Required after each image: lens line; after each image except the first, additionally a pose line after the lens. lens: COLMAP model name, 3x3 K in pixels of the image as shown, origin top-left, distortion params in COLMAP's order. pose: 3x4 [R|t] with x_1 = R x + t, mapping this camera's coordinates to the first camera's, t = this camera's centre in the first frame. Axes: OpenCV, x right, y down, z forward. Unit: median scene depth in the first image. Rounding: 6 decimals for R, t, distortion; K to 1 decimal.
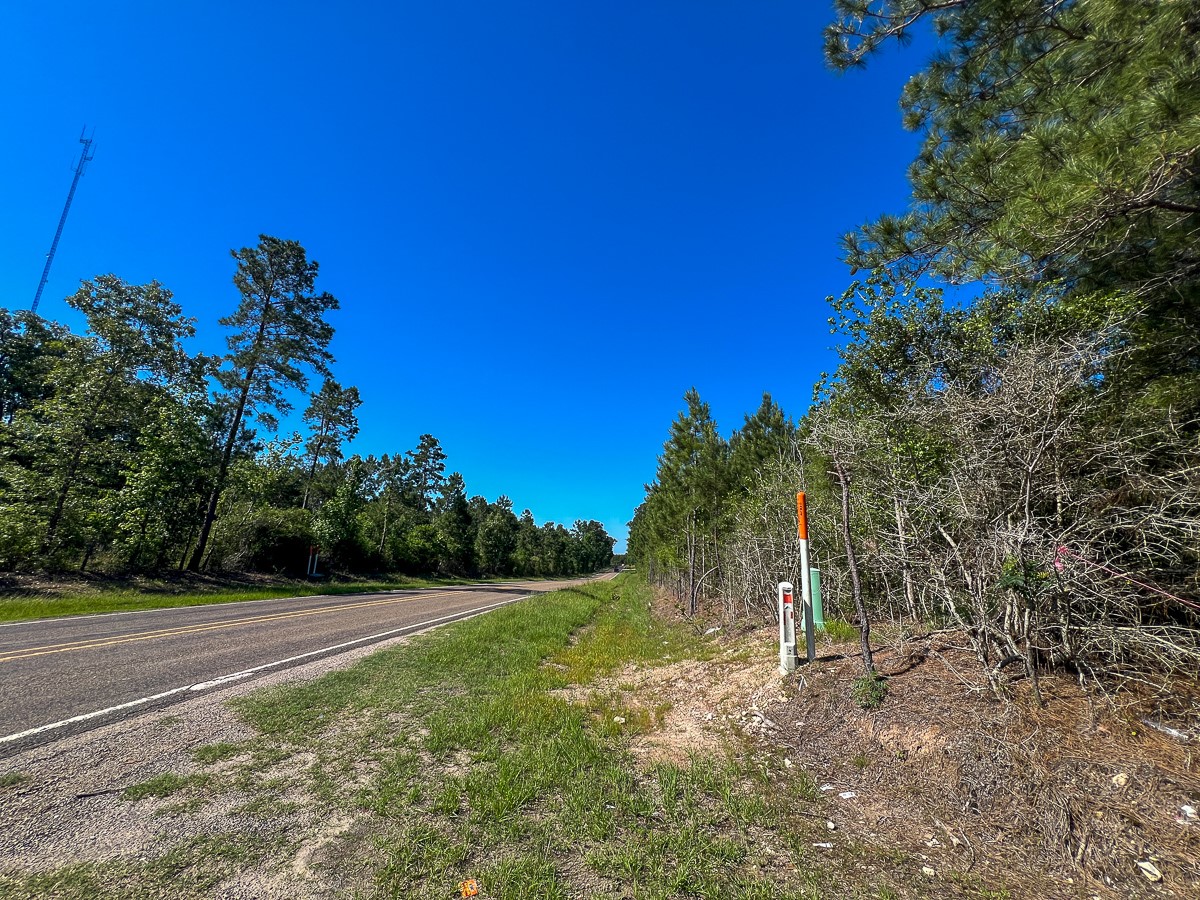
lens RADIAL K [[484.8, 0, 593.3], [0, 484.8, 444.0], [0, 0, 1]] dist [-0.000808, 0.000415]
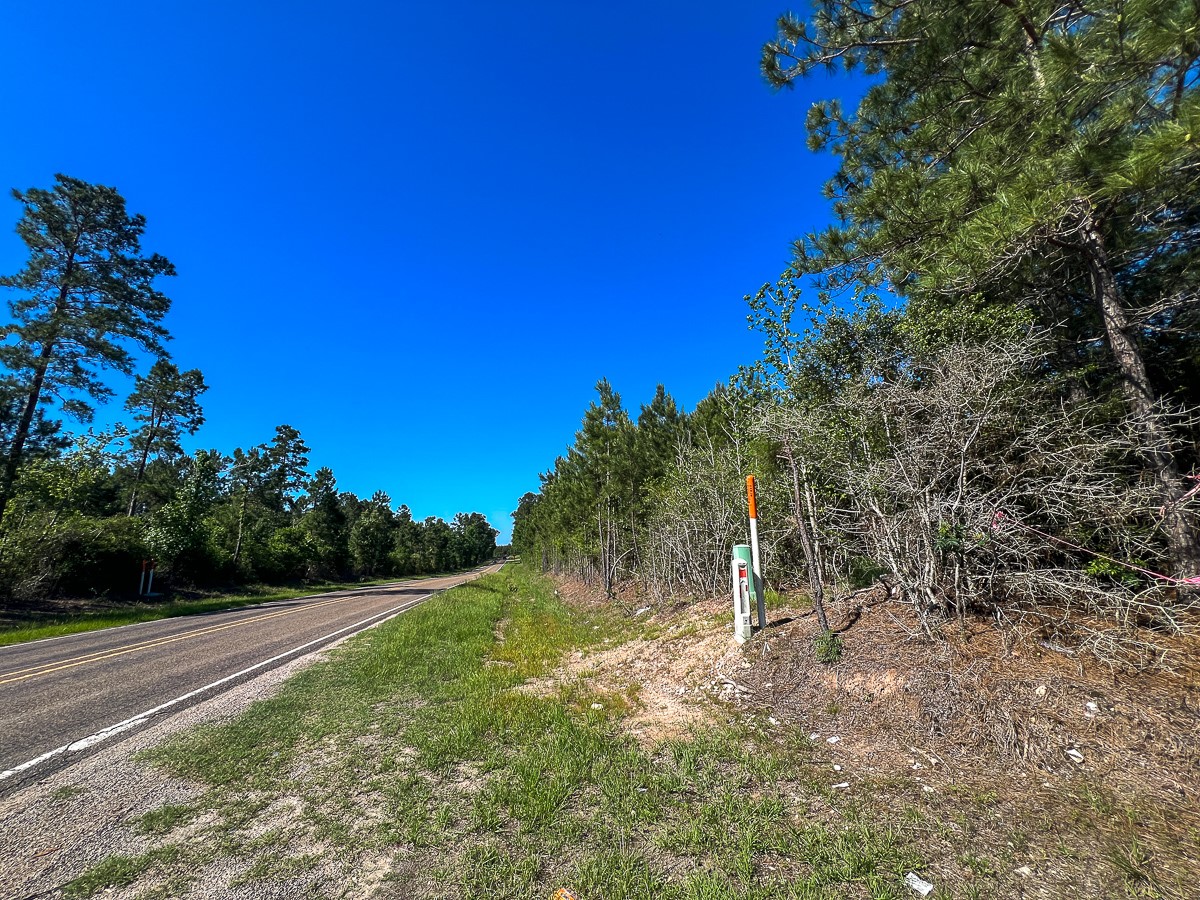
lens RADIAL K [[484.8, 0, 596.0], [0, 484.8, 444.4], [0, 0, 1]] dist [-0.000808, 0.000415]
pose [[0.968771, -0.016380, 0.247414, -0.039479], [0.010775, 0.999654, 0.023992, -0.000062], [-0.247722, -0.020577, 0.968613, 0.007248]]
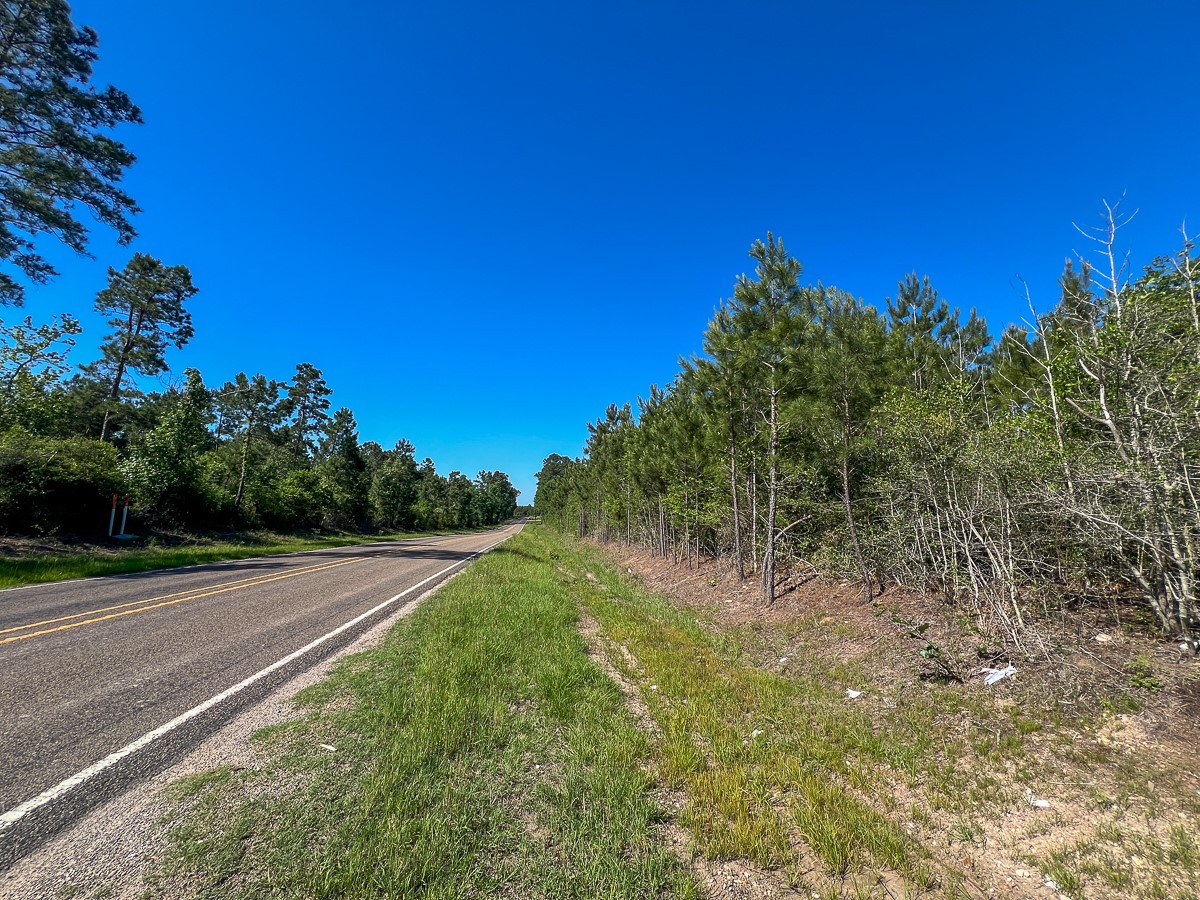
lens RADIAL K [[484.8, 0, 596.9], [0, 484.8, 444.9], [0, 0, 1]] dist [-0.000808, 0.000415]
pose [[0.978494, 0.022290, 0.205067, -0.074823], [-0.042522, 0.994589, 0.094787, 0.058305], [-0.201845, -0.101469, 0.974147, 0.254354]]
